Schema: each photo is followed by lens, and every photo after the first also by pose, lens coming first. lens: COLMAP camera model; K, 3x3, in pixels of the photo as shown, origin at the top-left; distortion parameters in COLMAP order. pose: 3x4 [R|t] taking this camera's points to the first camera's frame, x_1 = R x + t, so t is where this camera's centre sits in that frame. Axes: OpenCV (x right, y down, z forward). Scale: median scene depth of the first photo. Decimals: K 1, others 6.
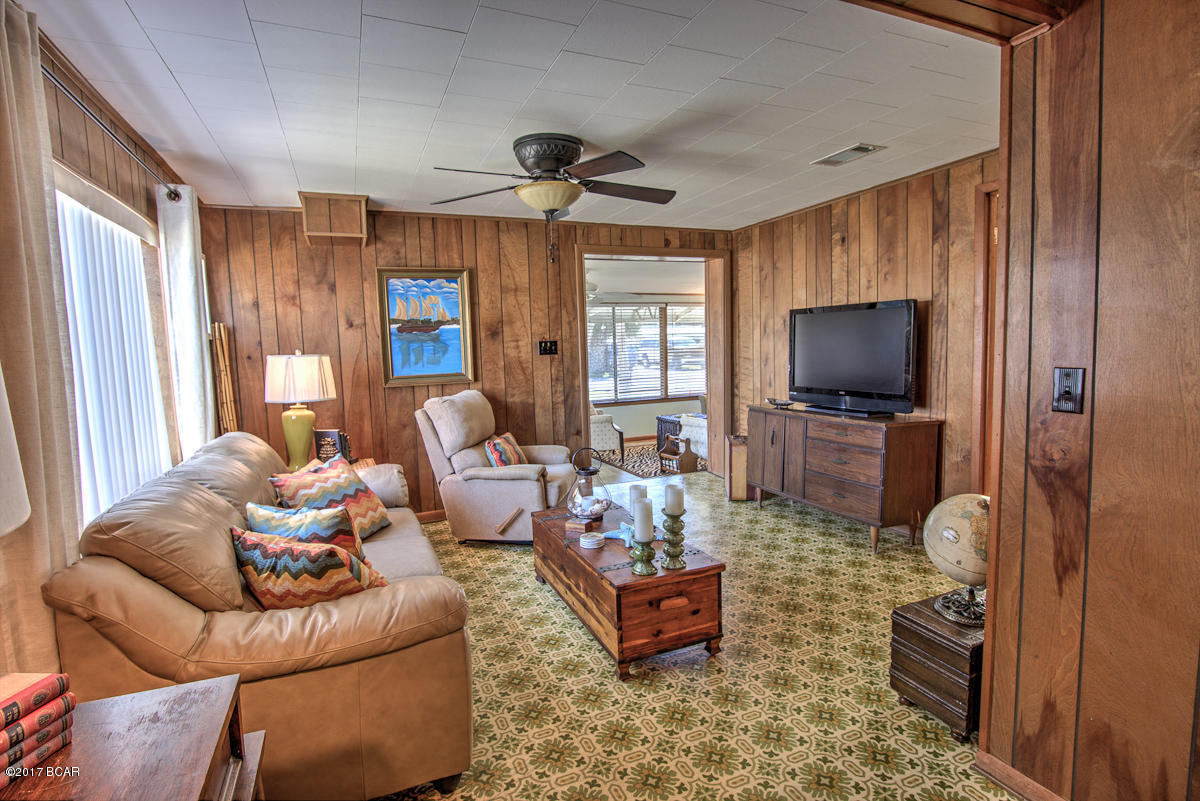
lens RADIAL K [[581.1, 0, 598.3], [0, 581.1, 399.0], [0, 0, 1]] dist [-0.020195, -0.001138]
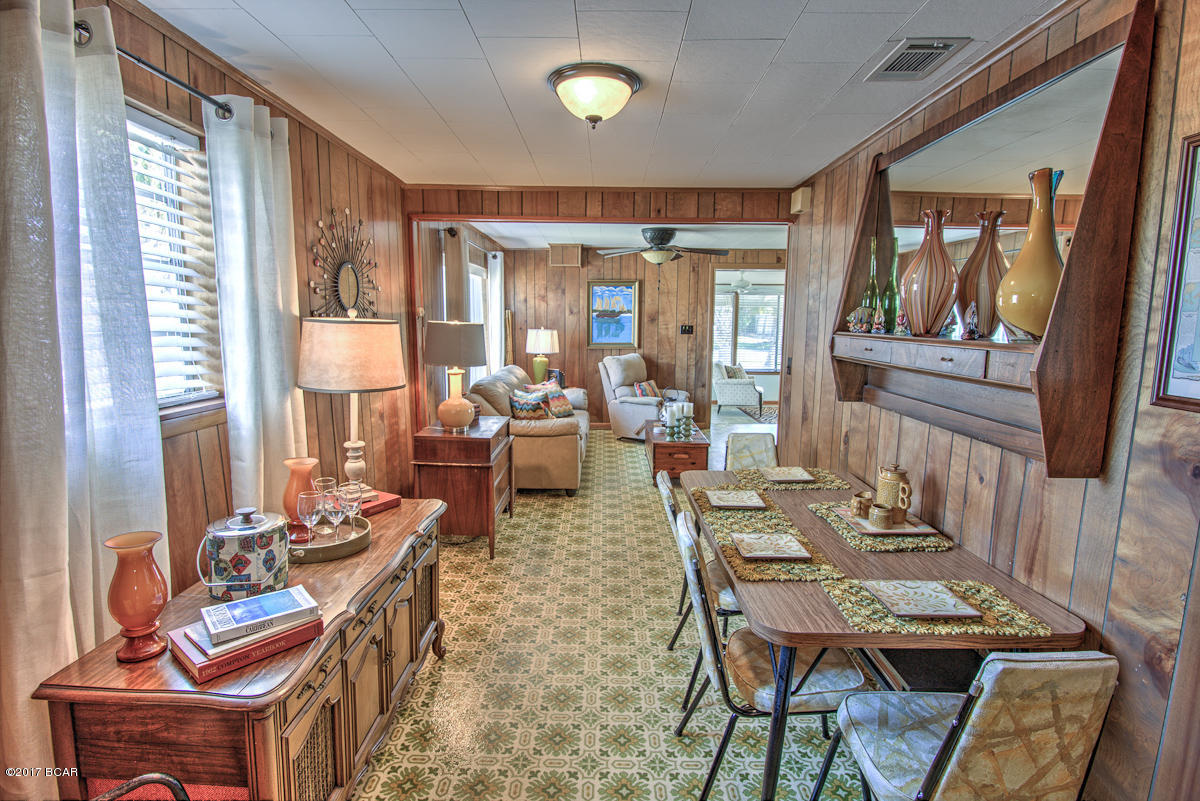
lens RADIAL K [[581.1, 0, 603.4], [0, 581.1, 405.3], [0, 0, 1]] dist [-0.020195, -0.001138]
pose [[0.915963, 0.099300, -0.388782, 0.383412], [-0.073159, 0.993983, 0.081516, 0.003507], [0.394537, -0.046223, 0.917717, -0.612977]]
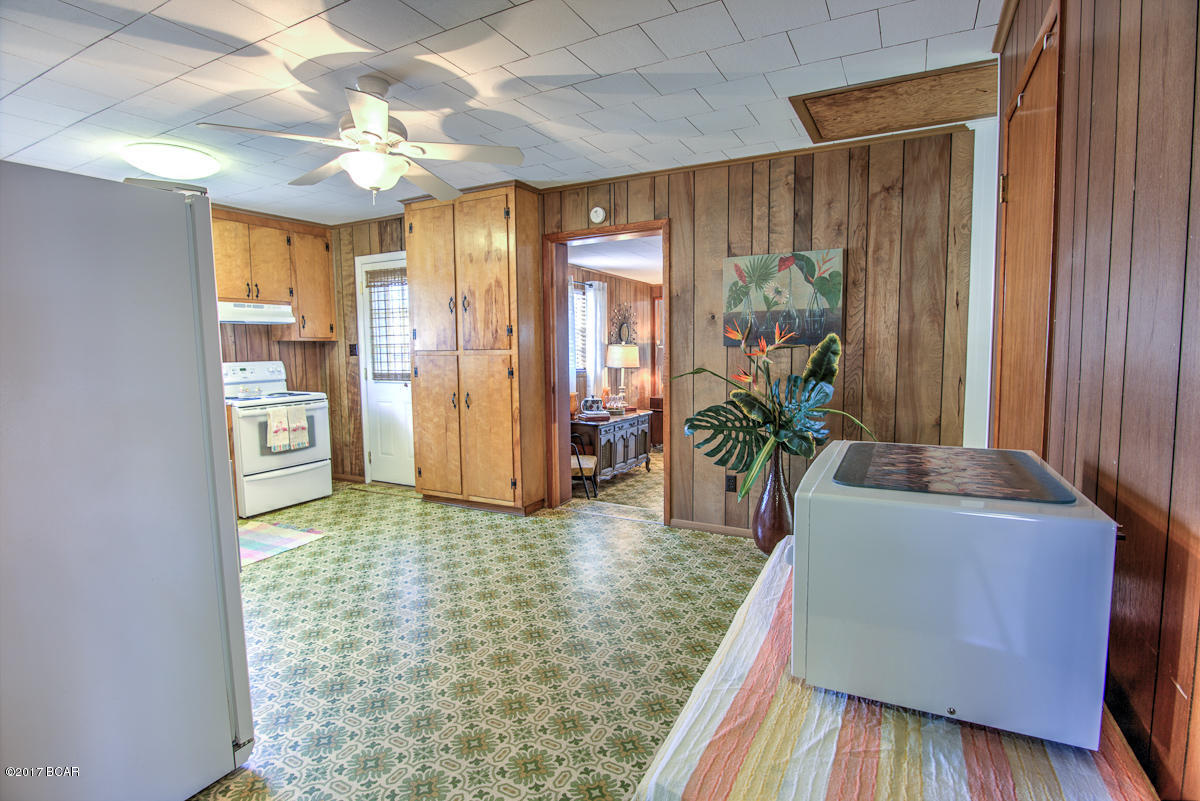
lens RADIAL K [[581.1, 0, 599.3], [0, 581.1, 396.9], [0, 0, 1]] dist [-0.020195, -0.001138]
pose [[0.627258, 0.087400, -0.773892, 1.361751], [-0.077543, 0.995754, 0.049606, 0.066185], [0.774941, 0.028894, 0.631372, -1.433632]]
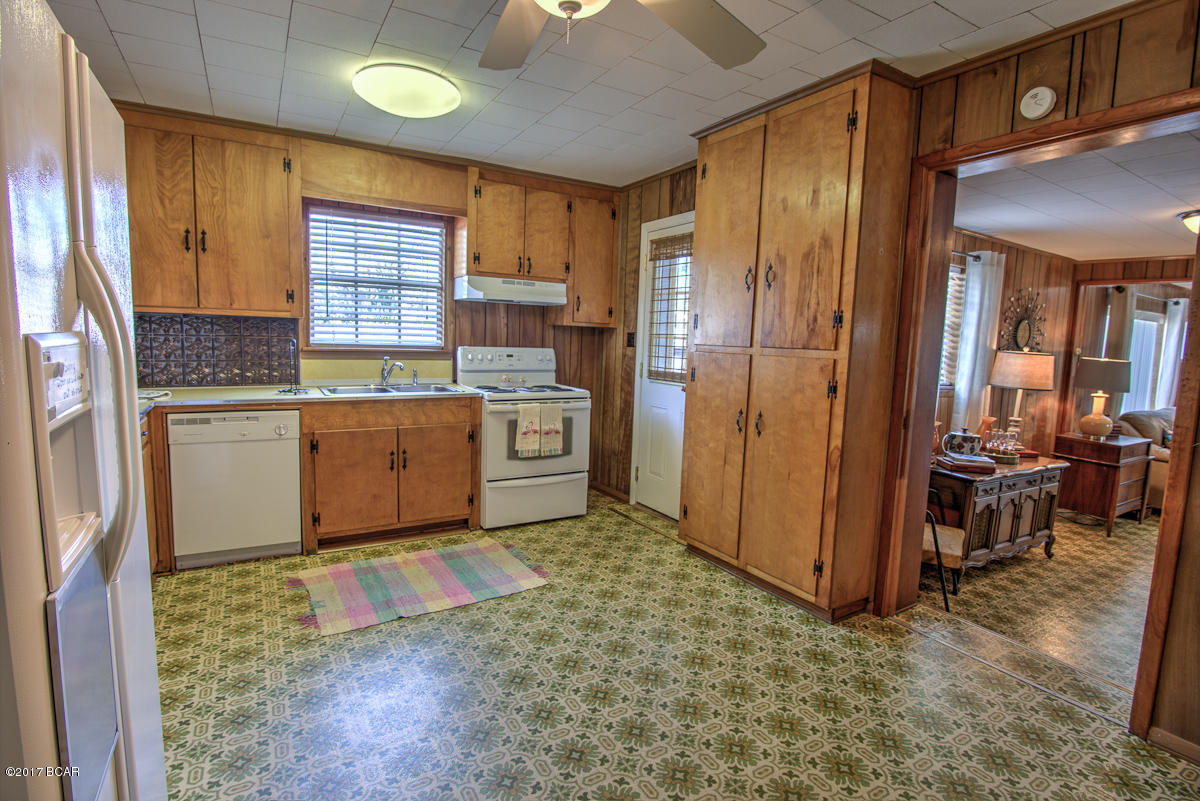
lens RADIAL K [[581.1, 0, 598.4], [0, 581.1, 397.8], [0, 0, 1]] dist [-0.020195, -0.001138]
pose [[0.135535, 0.135498, -0.981463, 0.961894], [-0.131362, 0.984316, 0.117751, 0.053264], [0.982026, 0.112967, 0.151209, -1.200259]]
